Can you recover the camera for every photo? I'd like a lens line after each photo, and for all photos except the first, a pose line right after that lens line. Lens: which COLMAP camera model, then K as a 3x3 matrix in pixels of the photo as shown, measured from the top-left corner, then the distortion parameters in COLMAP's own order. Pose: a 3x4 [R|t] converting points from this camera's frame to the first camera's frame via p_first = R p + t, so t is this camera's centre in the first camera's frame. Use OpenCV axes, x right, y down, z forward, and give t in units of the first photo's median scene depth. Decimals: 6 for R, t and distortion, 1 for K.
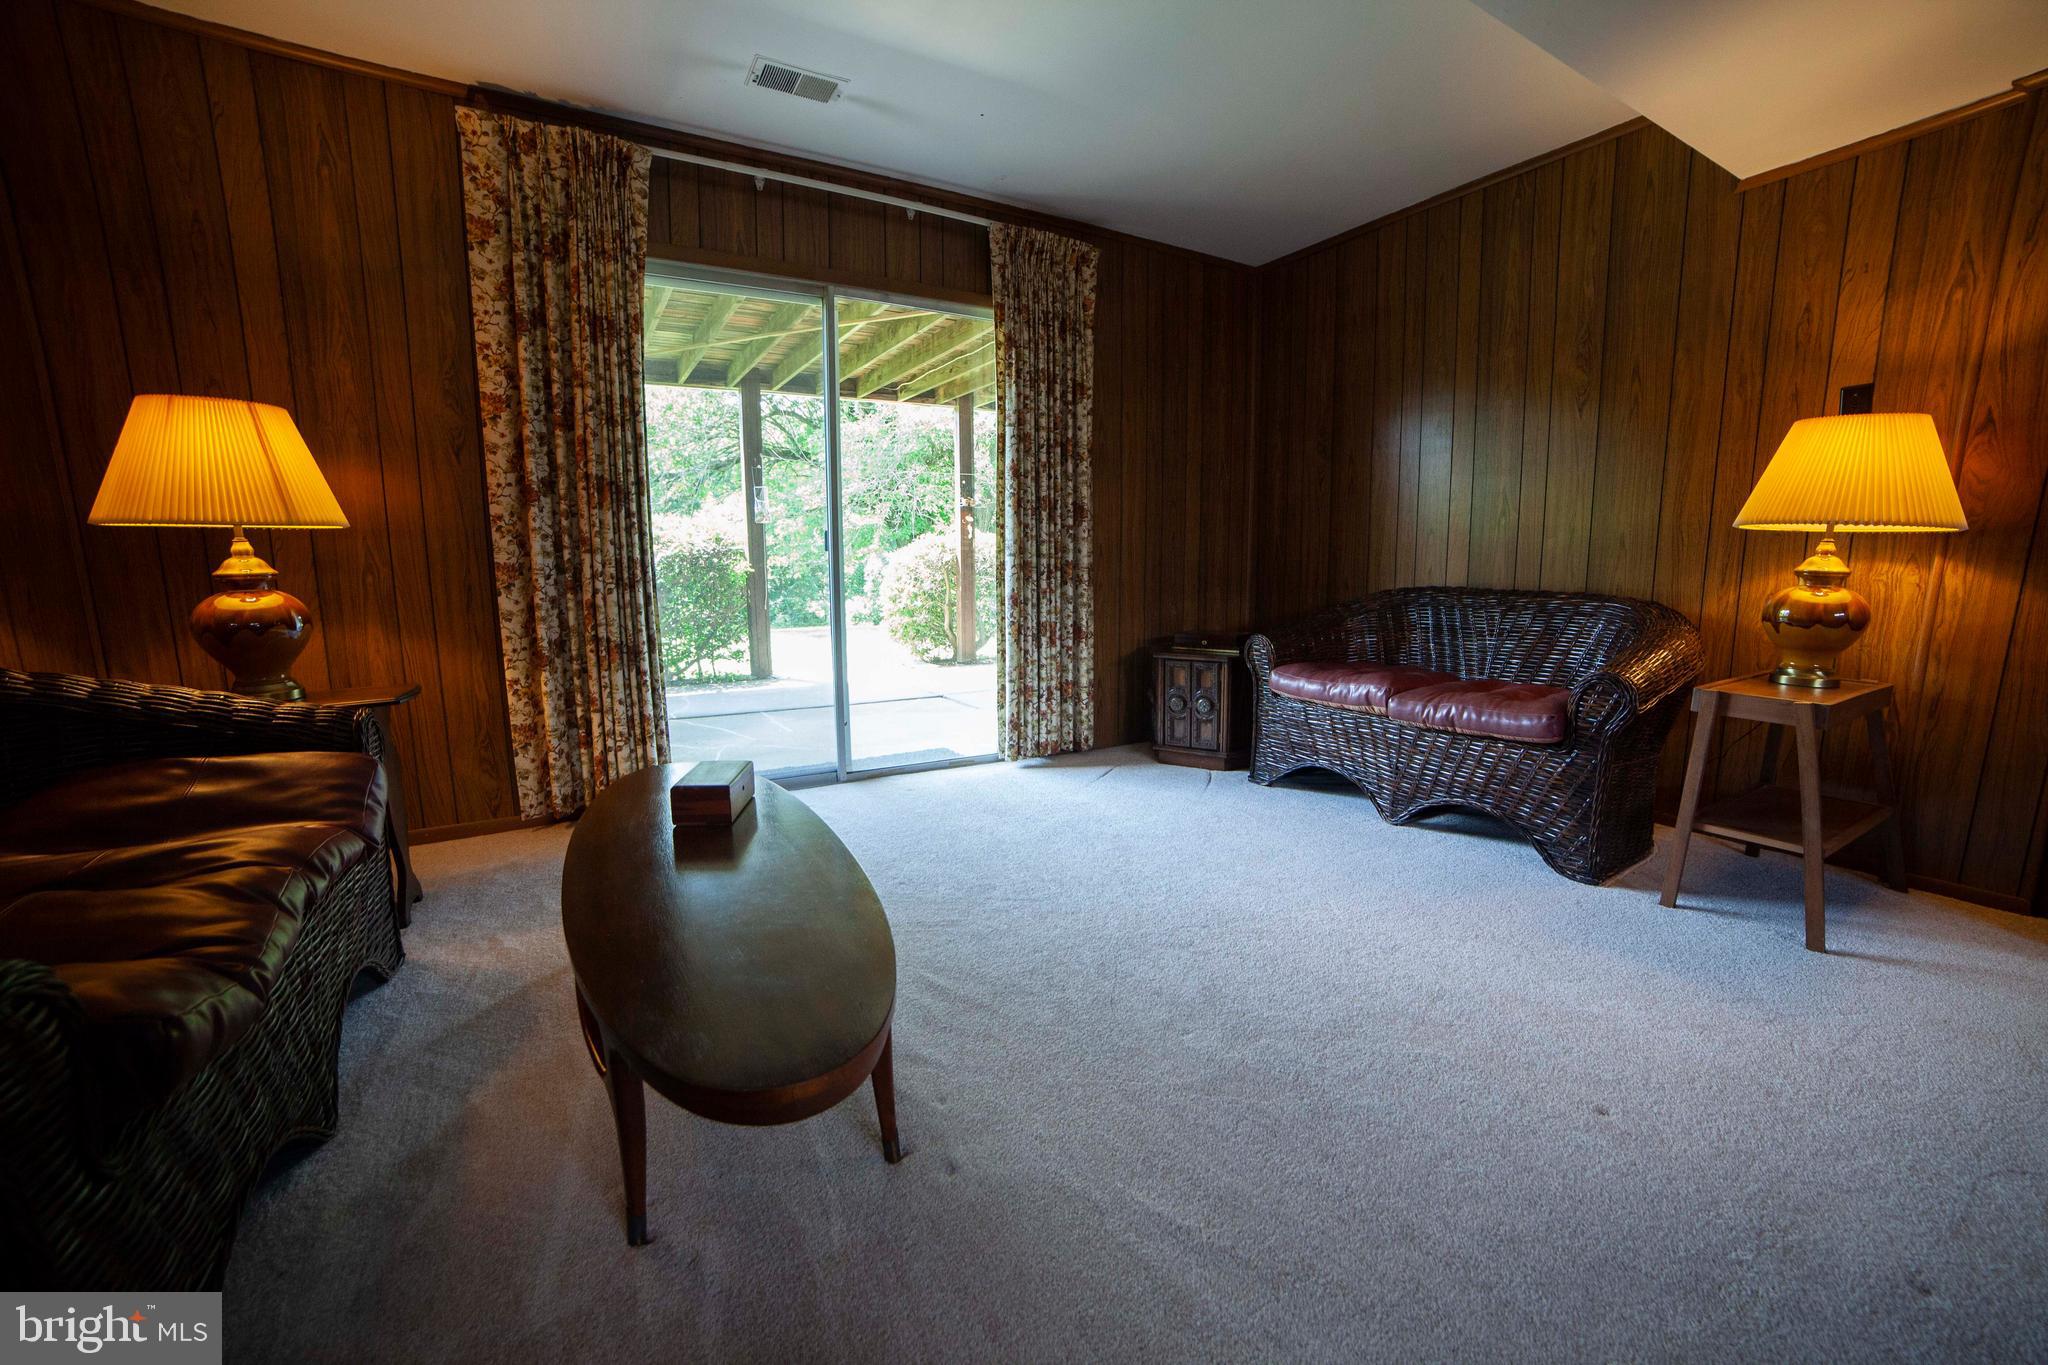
lens RADIAL K [[832.5, 0, 1035.3], [0, 832.5, 682.5], [0, 0, 1]] dist [-0.096796, 0.035033]
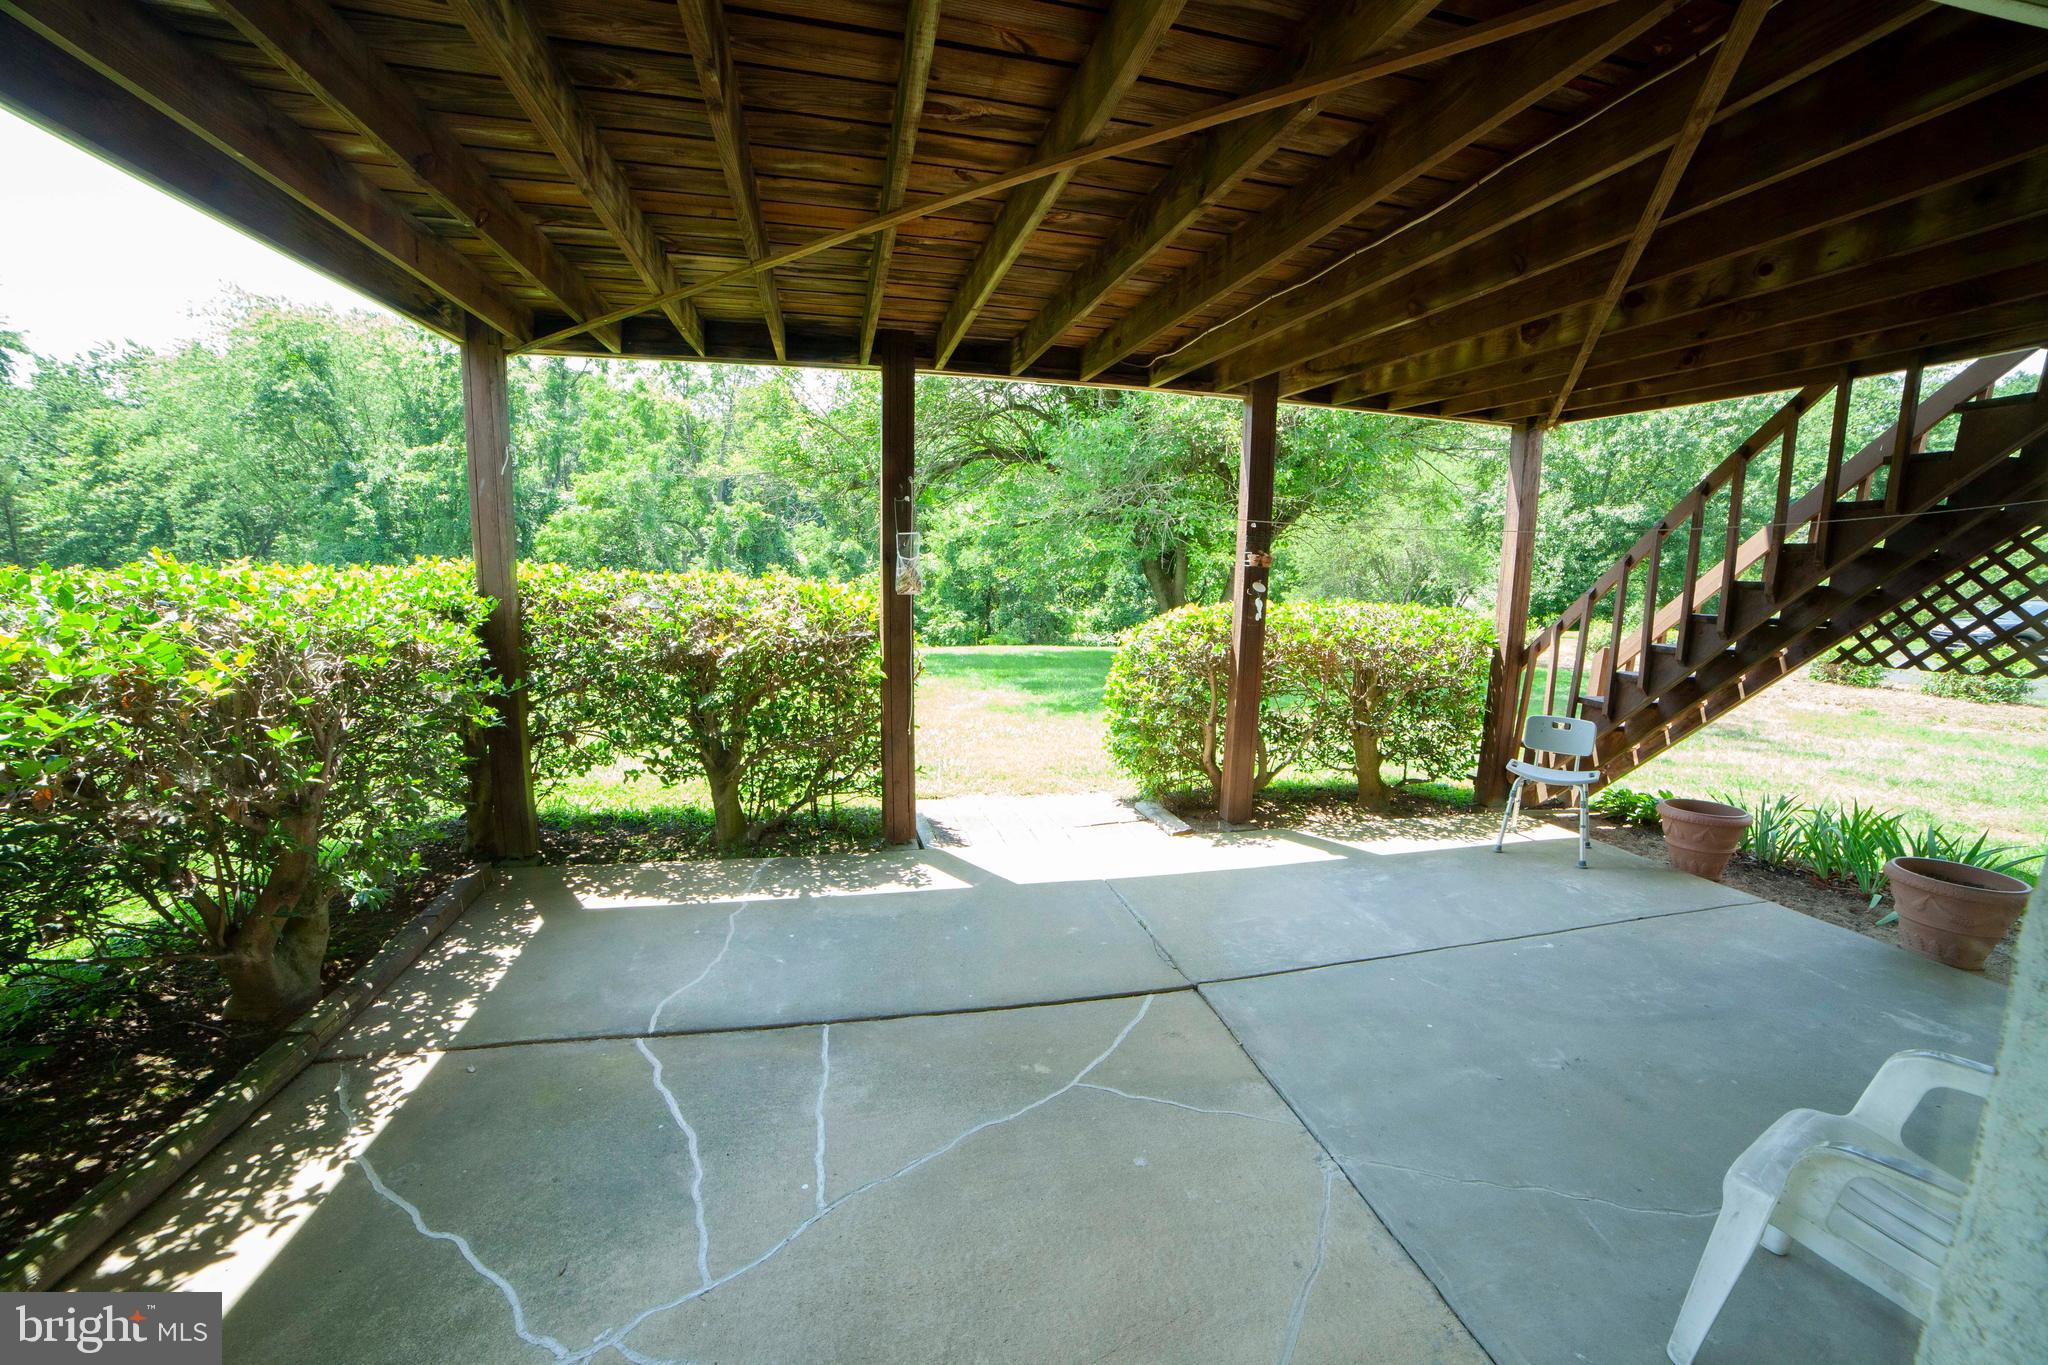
lens RADIAL K [[832.5, 0, 1035.3], [0, 832.5, 682.5], [0, 0, 1]] dist [-0.096796, 0.035033]
pose [[0.957432, 0.073473, -0.279153, -0.063399], [-0.071876, 0.997286, 0.015967, -0.128580], [0.279569, 0.004777, 0.960114, 0.395381]]
